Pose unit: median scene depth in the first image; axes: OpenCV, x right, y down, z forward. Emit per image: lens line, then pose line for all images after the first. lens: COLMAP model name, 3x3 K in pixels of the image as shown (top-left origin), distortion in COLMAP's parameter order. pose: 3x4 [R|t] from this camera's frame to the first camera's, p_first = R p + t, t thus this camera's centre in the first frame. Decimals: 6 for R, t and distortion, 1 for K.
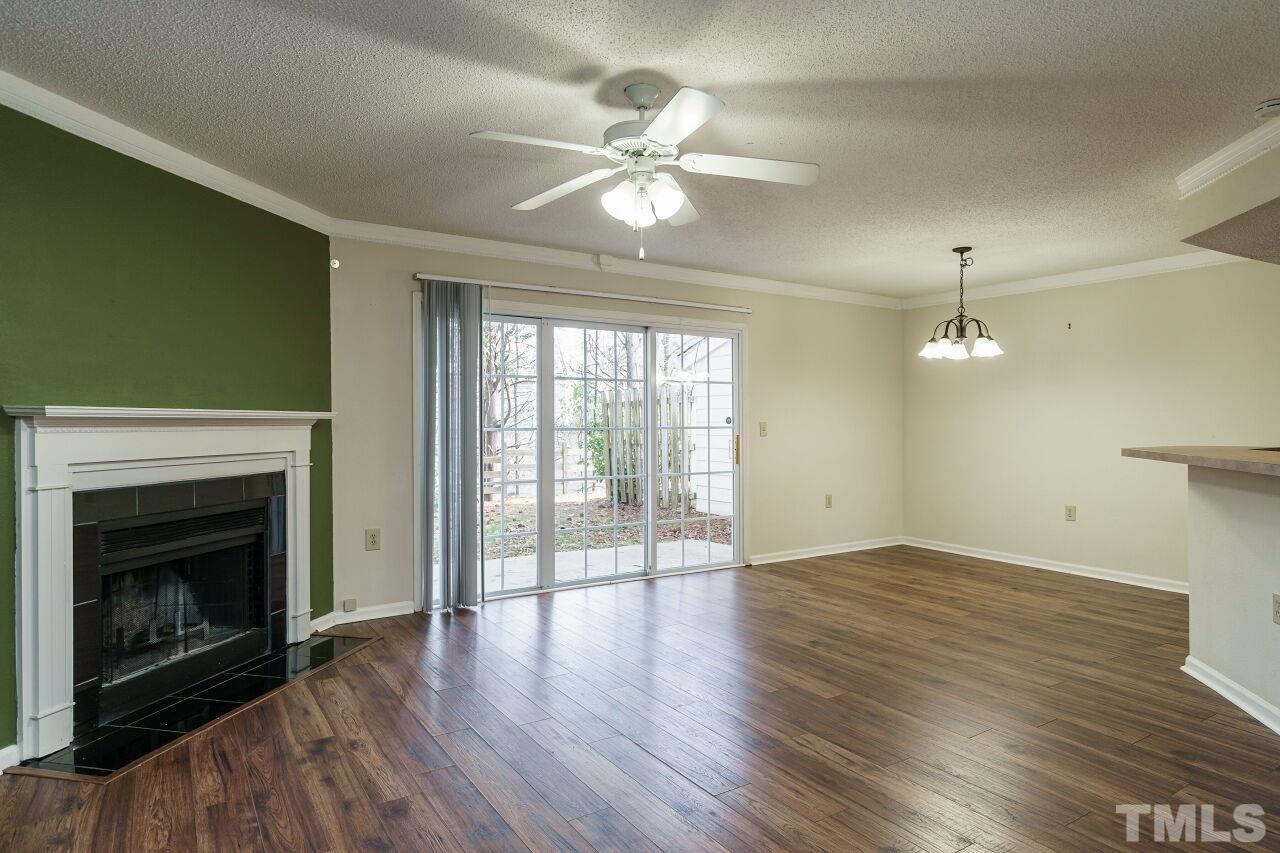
lens RADIAL K [[740.0, 0, 640.0], [0, 740.0, 426.5], [0, 0, 1]] dist [0.005236, 0.001036]
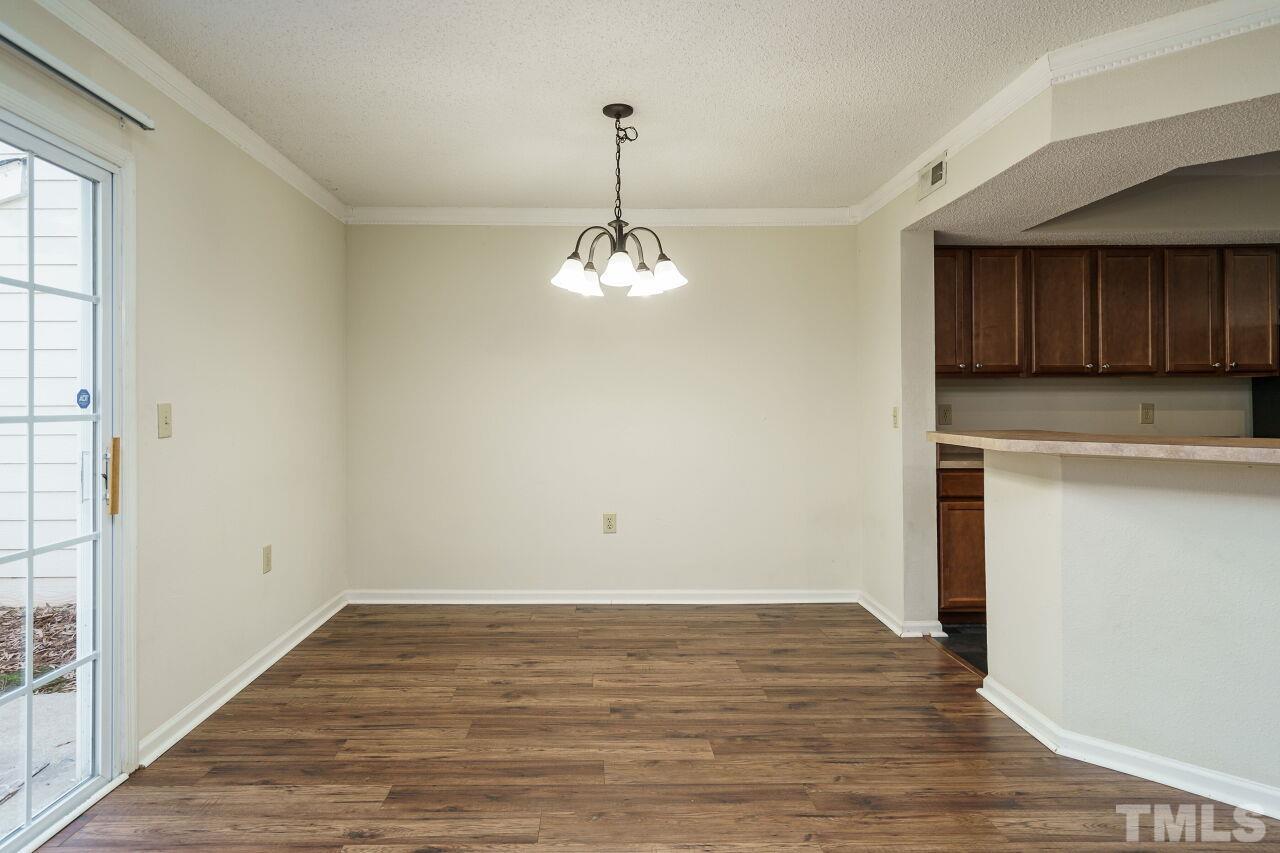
lens RADIAL K [[719.8, 0, 597.0], [0, 719.8, 399.0], [0, 0, 1]] dist [0.007067, 0.001159]
pose [[0.543620, 0.004875, 0.839317, -0.061966], [0.012154, 0.999833, -0.013679, -0.000324], [-0.839243, 0.017638, 0.543470, 0.844455]]
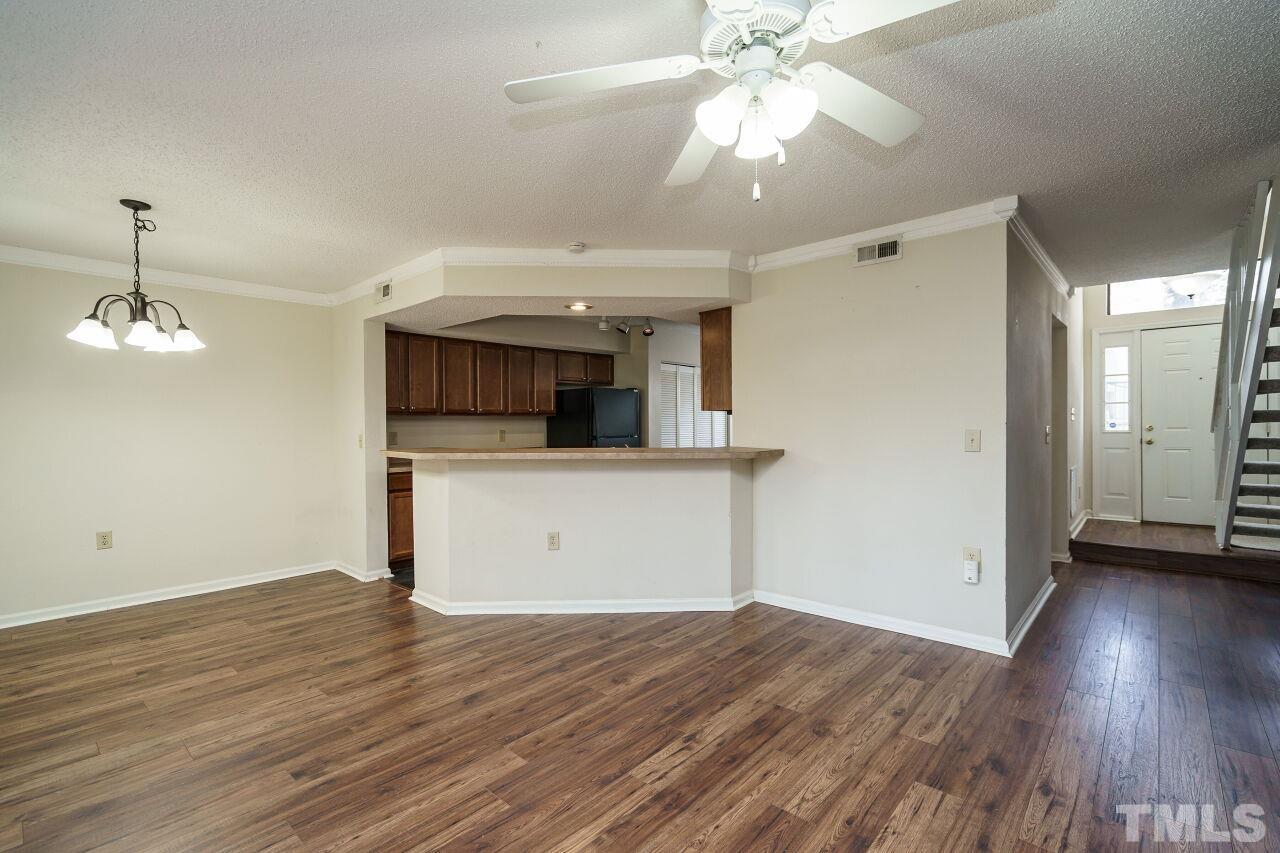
lens RADIAL K [[583.9, 0, 636.2], [0, 583.9, 427.9], [0, 0, 1]] dist [-0.002172, 0.000161]
pose [[-0.255738, -0.004371, 0.966736, -0.318190], [0.017387, 0.999807, 0.009120, -0.011766], [-0.966590, 0.019141, -0.255613, 0.796627]]
